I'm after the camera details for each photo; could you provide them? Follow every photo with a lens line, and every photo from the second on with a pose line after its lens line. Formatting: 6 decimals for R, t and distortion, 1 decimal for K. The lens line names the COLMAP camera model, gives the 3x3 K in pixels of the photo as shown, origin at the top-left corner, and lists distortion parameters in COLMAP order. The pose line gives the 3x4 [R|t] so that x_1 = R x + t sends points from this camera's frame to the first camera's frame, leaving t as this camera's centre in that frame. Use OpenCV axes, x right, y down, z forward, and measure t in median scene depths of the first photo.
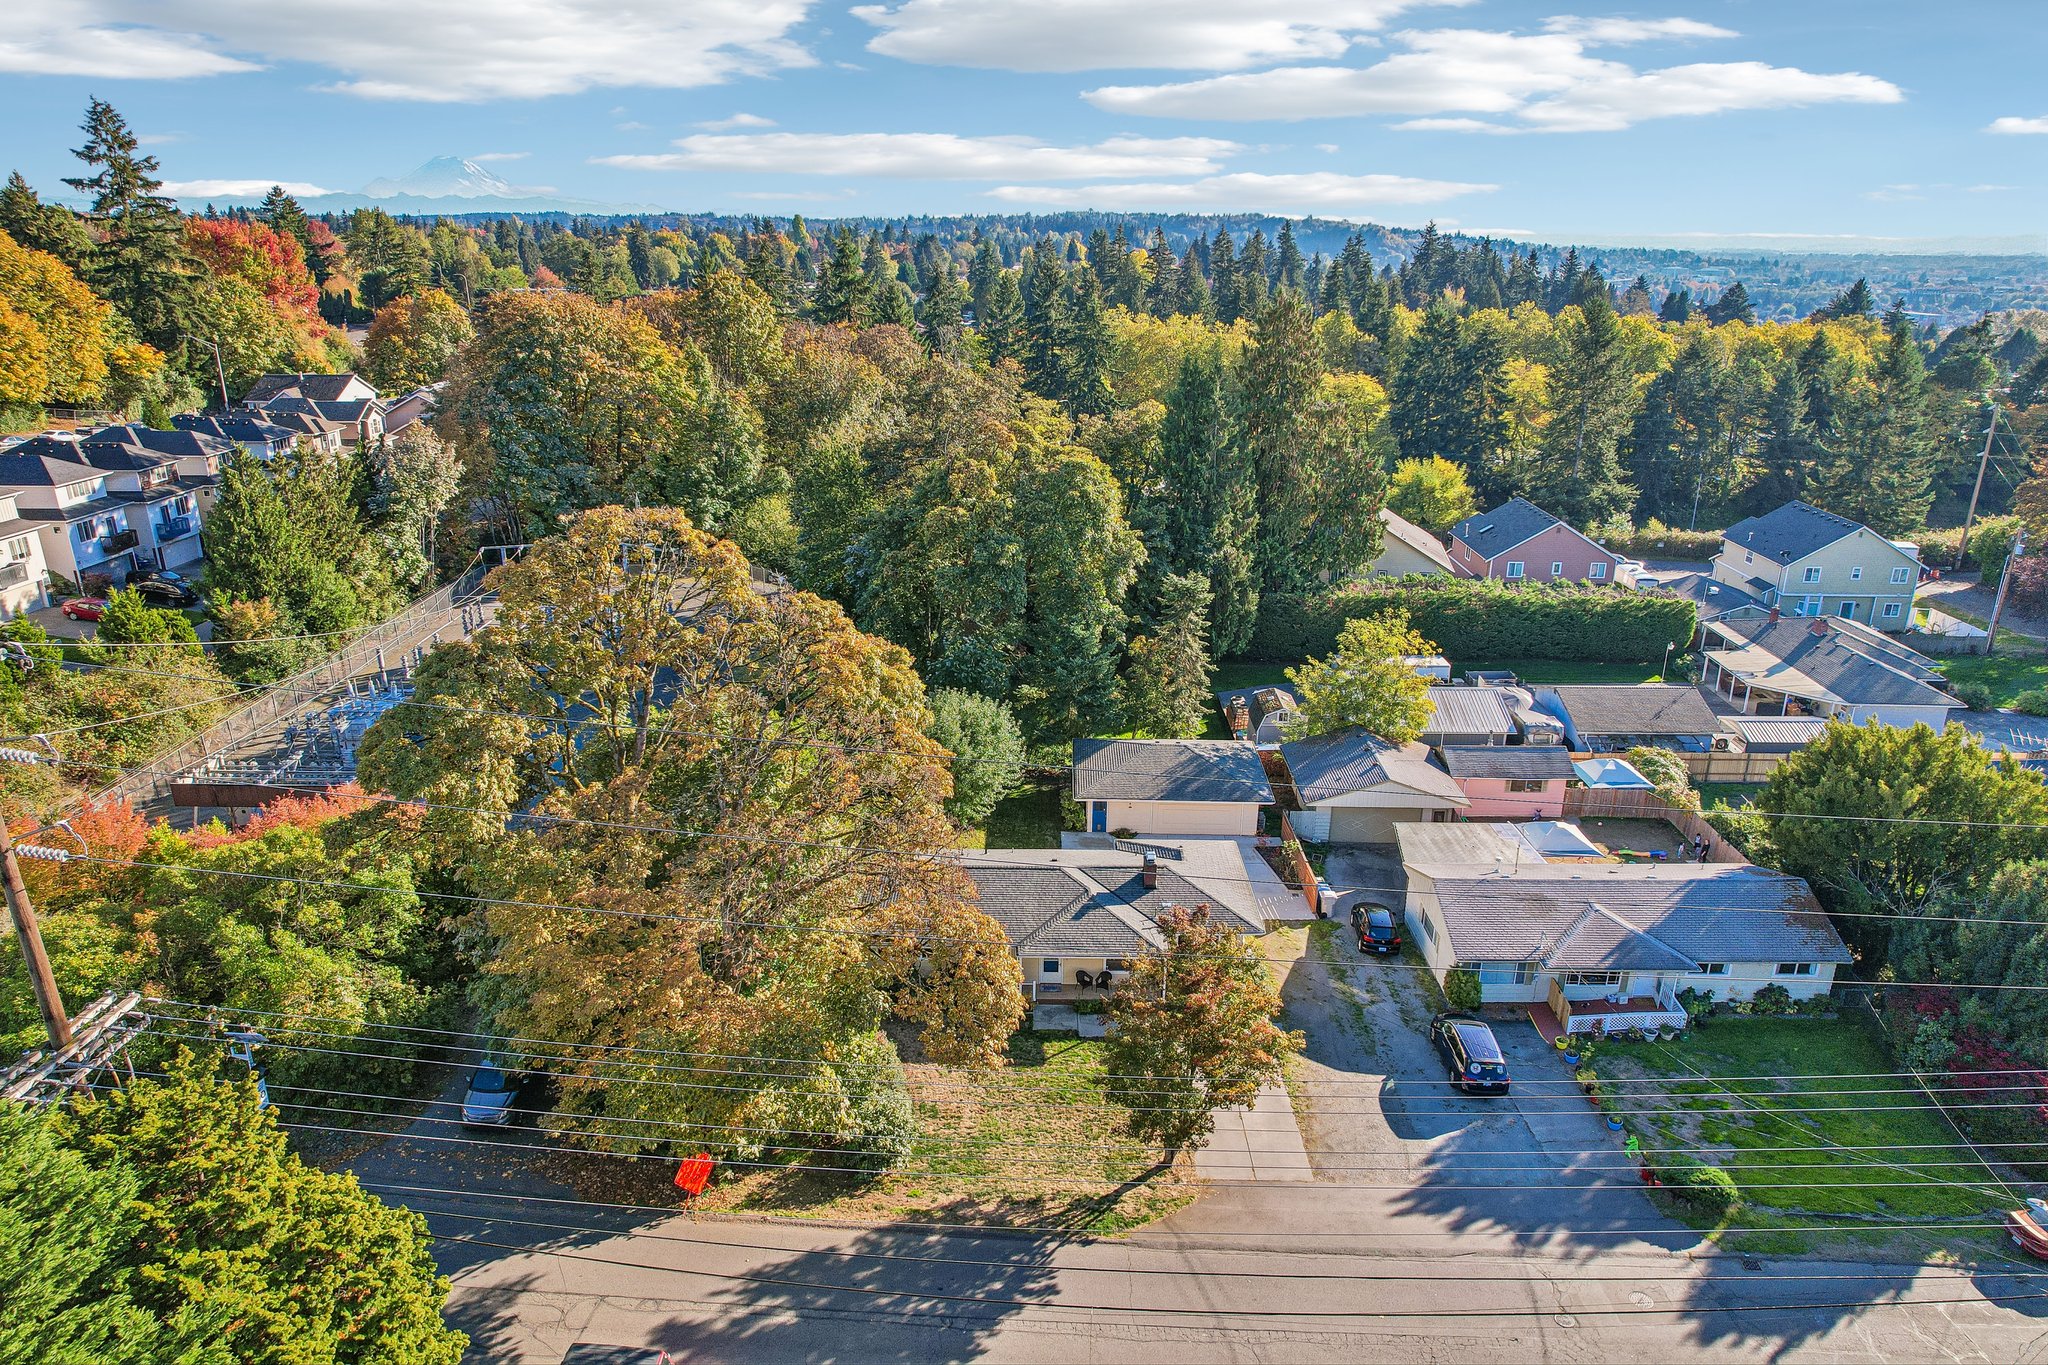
lens RADIAL K [[1309.7, 0, 1026.9], [0, 1309.7, 688.1], [0, 0, 1]] dist [-0.081891, 0.074342]
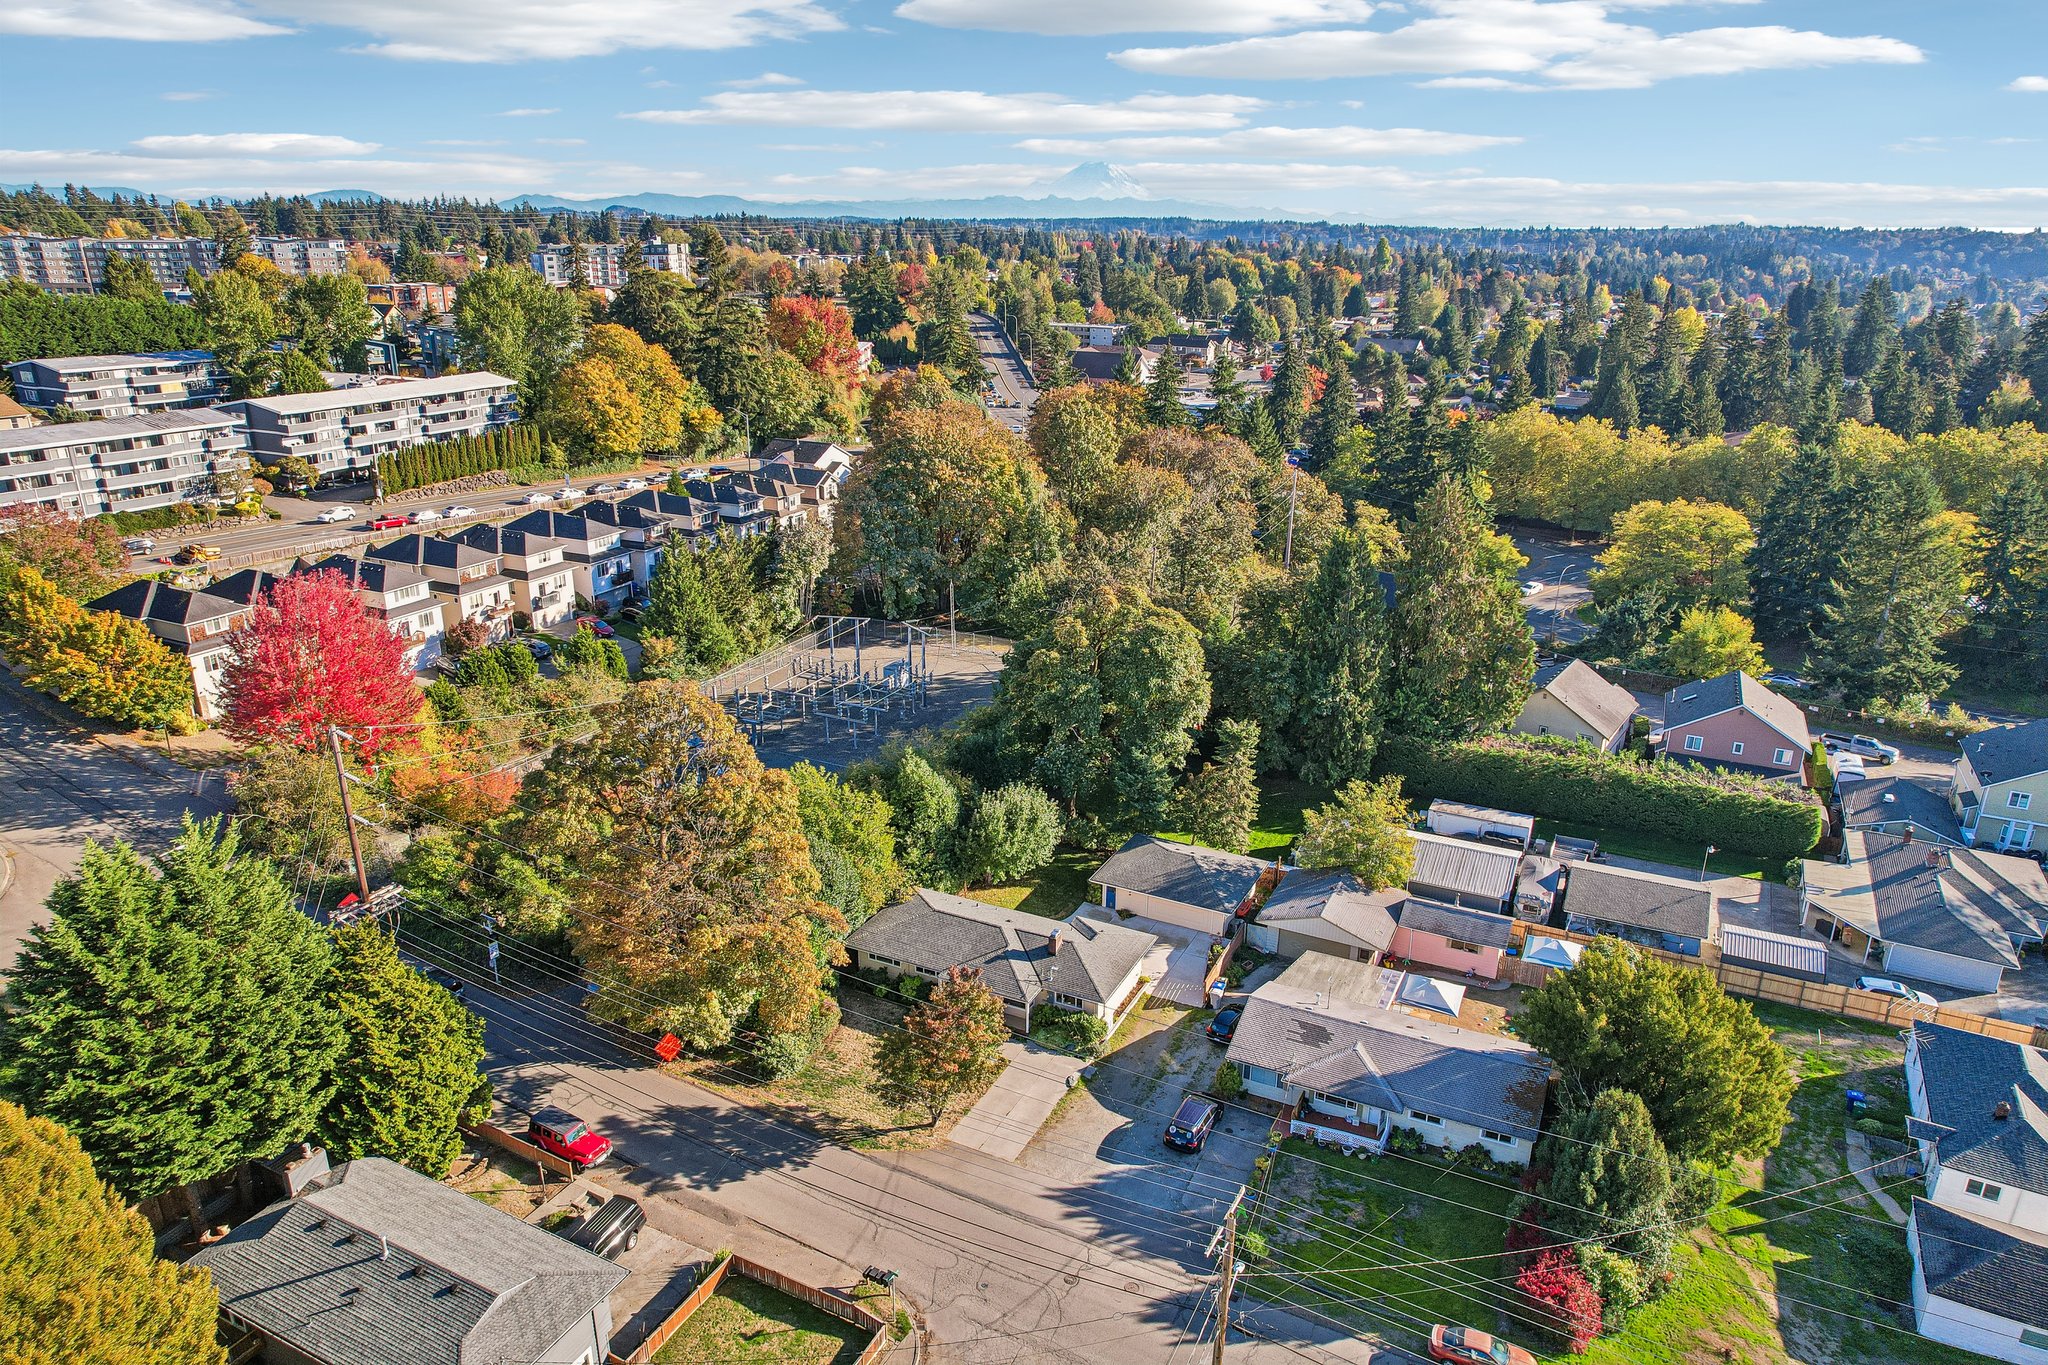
lens RADIAL K [[1310.8, 0, 1027.1], [0, 1310.8, 683.1], [0, 0, 1]] dist [-0.074893, 0.071719]
pose [[0.902713, 0.142304, -0.406029, 0.354843], [-0.145150, 0.989120, 0.023954, -0.099589], [0.405020, 0.037311, 0.913546, -0.190294]]
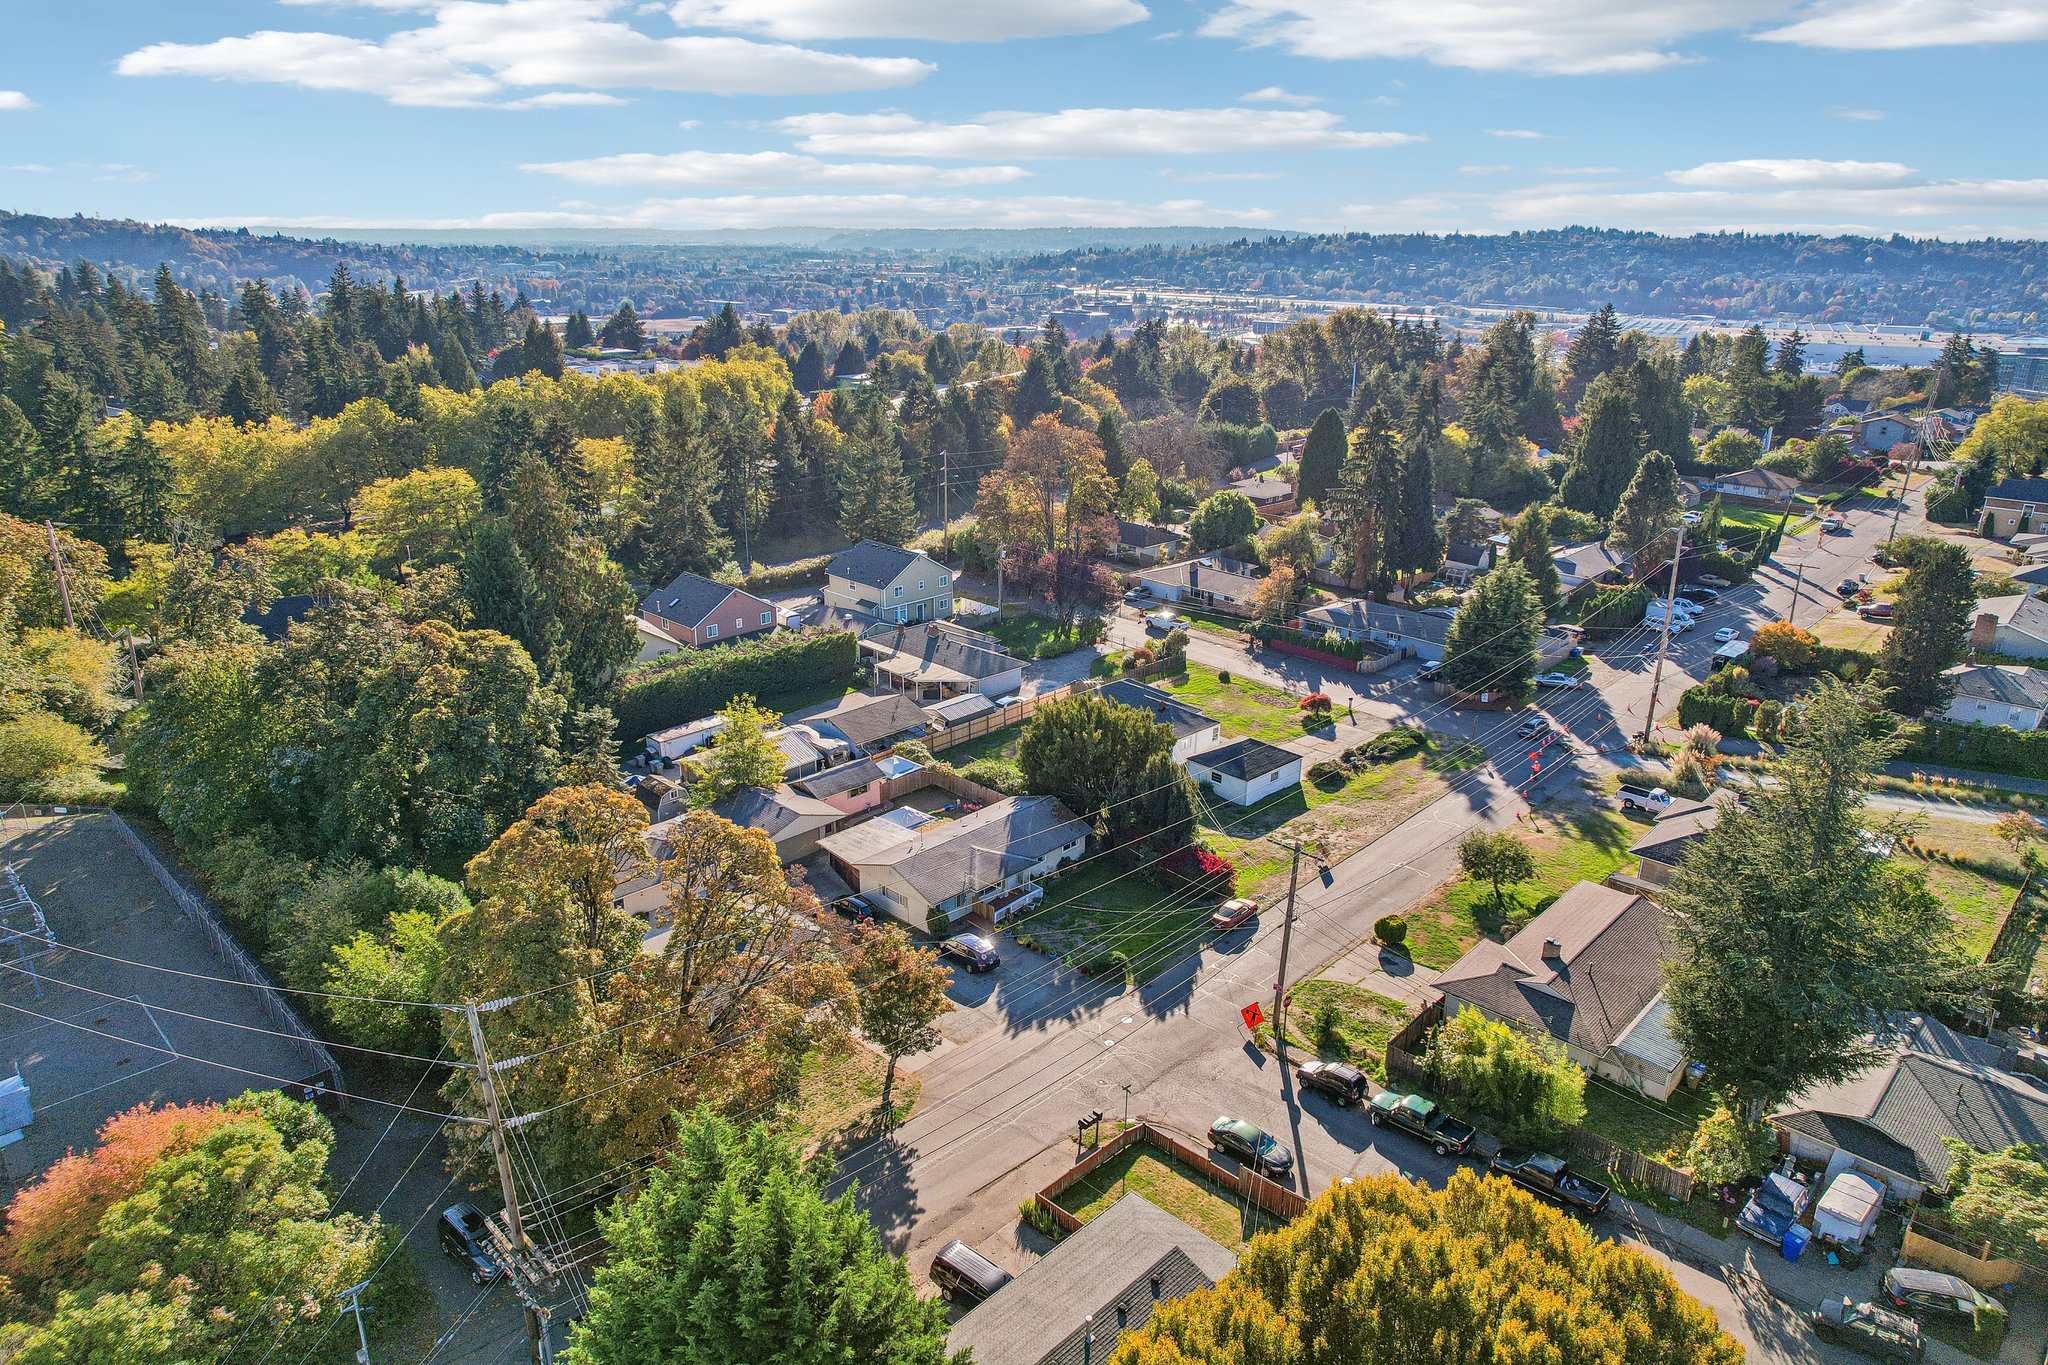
lens RADIAL K [[1308.7, 0, 1024.0], [0, 1308.7, 682.5], [0, 0, 1]] dist [-0.057351, 0.046503]
pose [[0.684777, -0.236179, 0.689420, -0.367530], [0.235944, 0.966924, 0.096890, -0.108919], [-0.689500, 0.096316, 0.717853, -0.163516]]
